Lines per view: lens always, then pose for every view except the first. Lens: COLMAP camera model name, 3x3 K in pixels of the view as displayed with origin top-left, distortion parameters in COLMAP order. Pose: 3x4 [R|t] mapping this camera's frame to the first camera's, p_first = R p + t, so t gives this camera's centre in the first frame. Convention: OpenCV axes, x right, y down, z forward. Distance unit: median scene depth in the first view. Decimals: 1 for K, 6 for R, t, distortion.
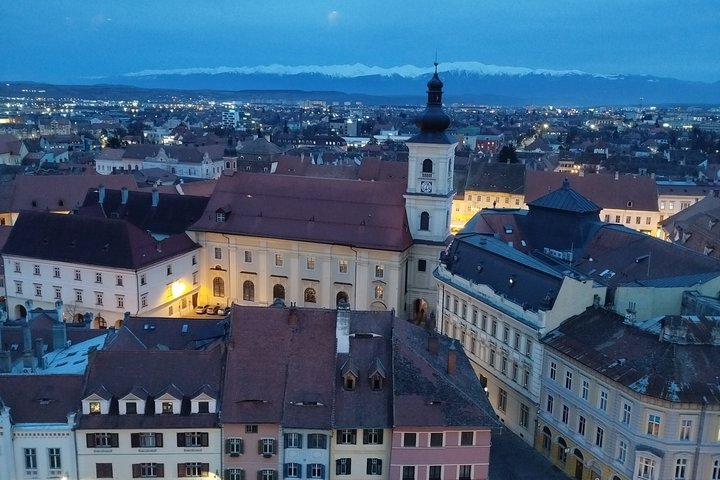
lens RADIAL K [[655.5, 0, 360.0], [0, 655.5, 240.0], [0, 0, 1]] dist [0.122389, -0.207893]
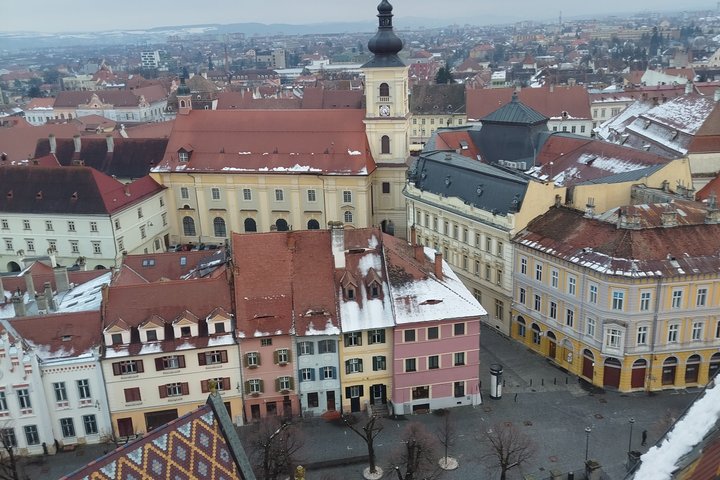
lens RADIAL K [[655.5, 0, 360.0], [0, 655.5, 240.0], [0, 0, 1]] dist [0.122389, -0.207893]
pose [[0.991273, -0.094779, 0.091621, -0.077194], [0.085133, 0.990926, 0.104011, 0.014292], [-0.100648, -0.095303, 0.990347, -0.064233]]
